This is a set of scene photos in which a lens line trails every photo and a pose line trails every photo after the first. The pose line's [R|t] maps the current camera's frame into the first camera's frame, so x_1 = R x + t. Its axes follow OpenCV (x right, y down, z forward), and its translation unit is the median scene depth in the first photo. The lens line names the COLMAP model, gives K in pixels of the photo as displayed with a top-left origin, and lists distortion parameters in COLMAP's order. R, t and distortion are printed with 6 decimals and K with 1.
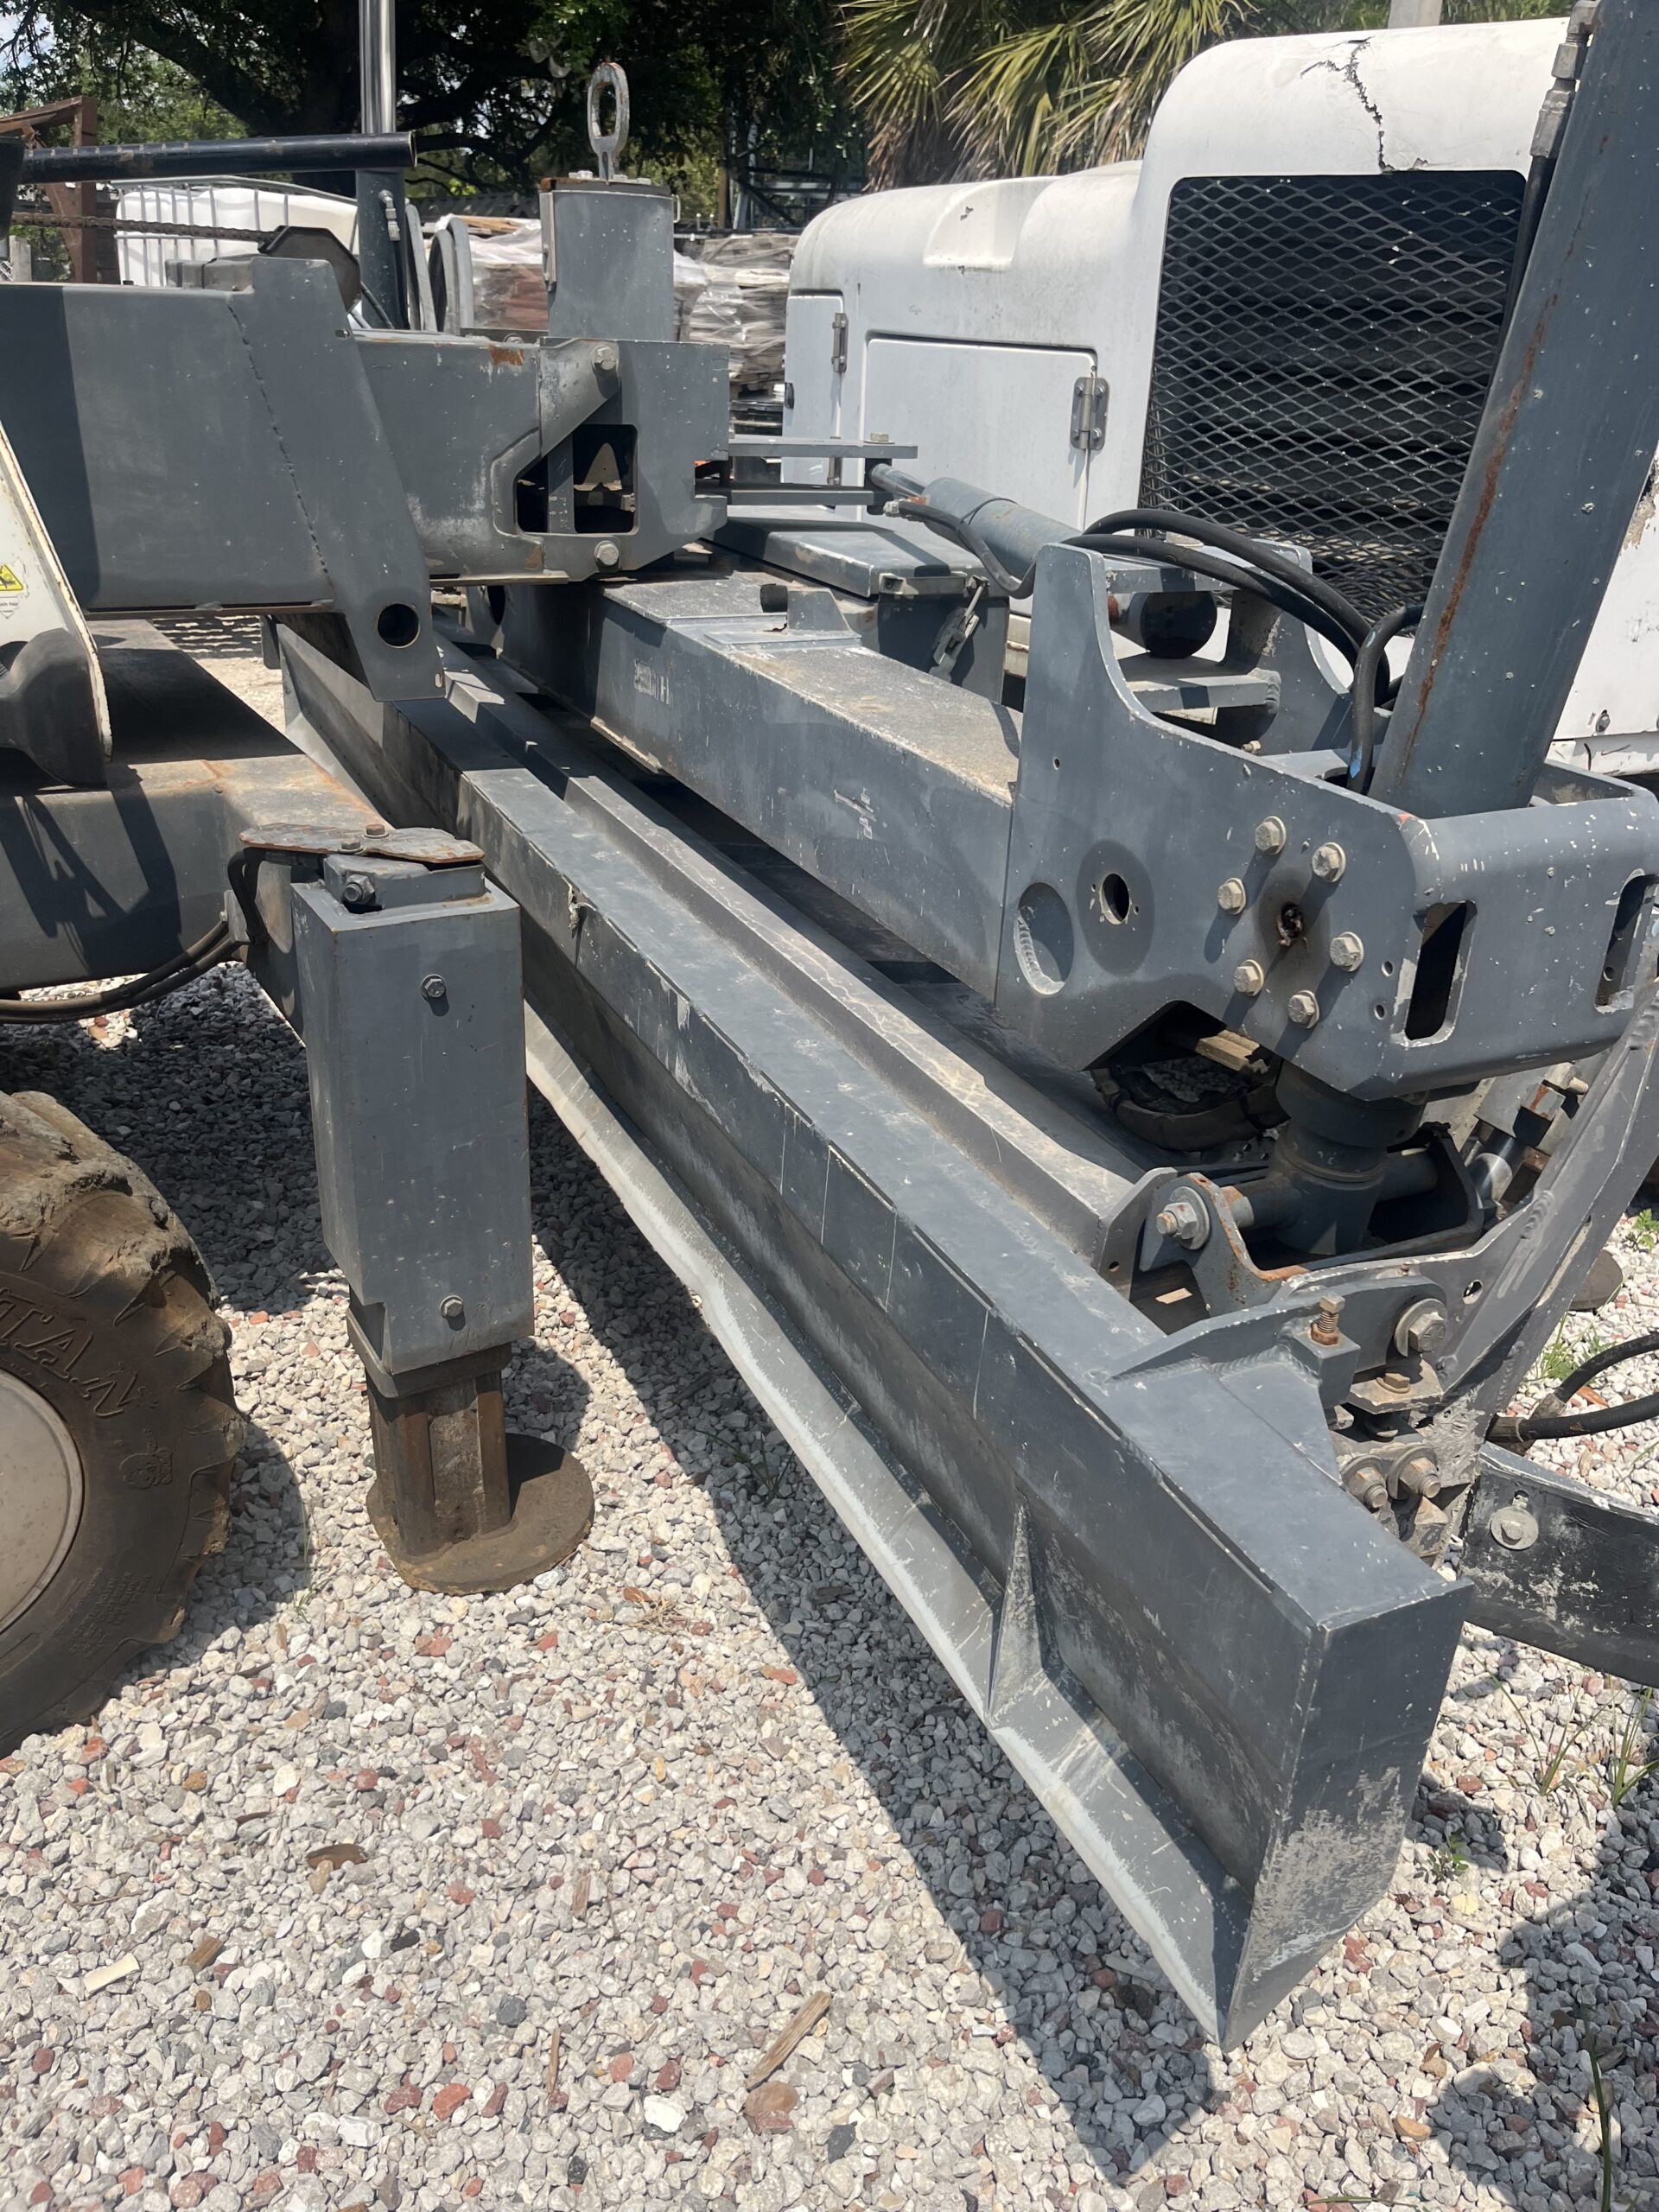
lens RADIAL K [[1729.0, 0, 828.0], [0, 1729.0, 1099.0], [0, 0, 1]] dist [0.038198, -0.053656]
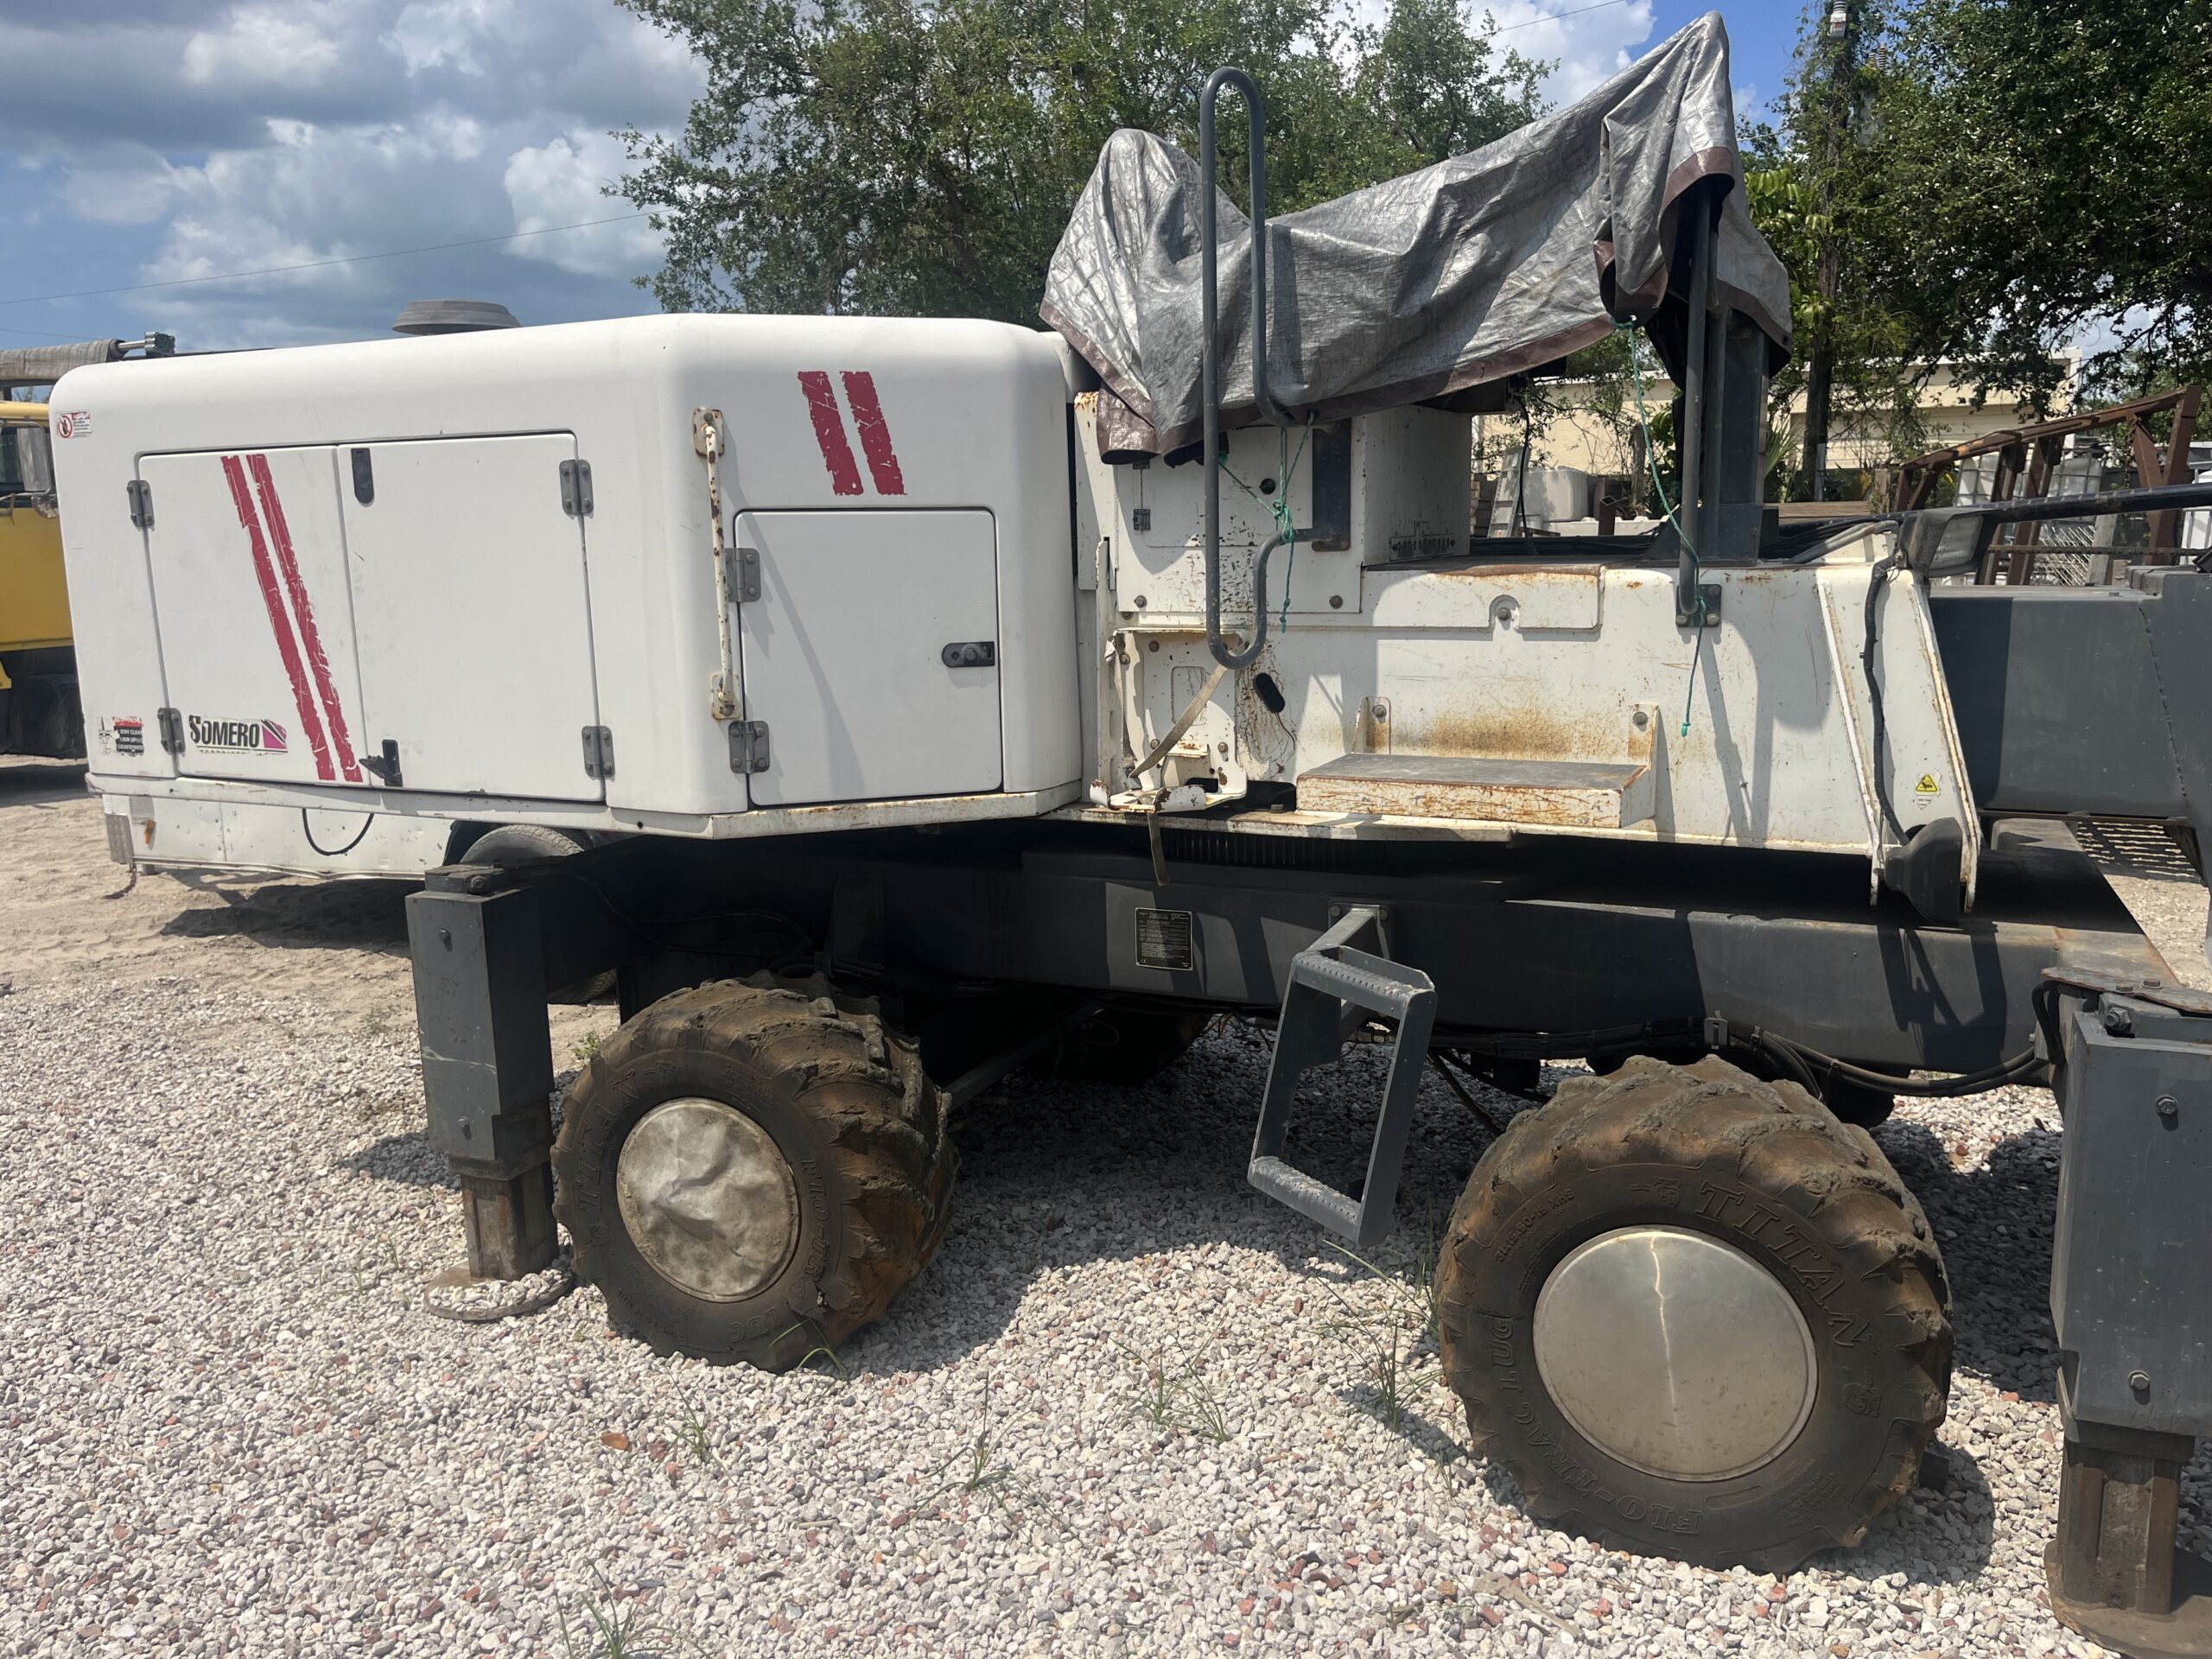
lens RADIAL K [[1628.3, 0, 1118.2], [0, 1628.3, 827.8], [0, 0, 1]] dist [-0.051450, -0.022184]
pose [[0.592971, 0.078077, -0.801429, 0.209562], [-0.285598, 0.950975, -0.118665, 0.090507], [0.752874, 0.299251, 0.586199, -0.282986]]
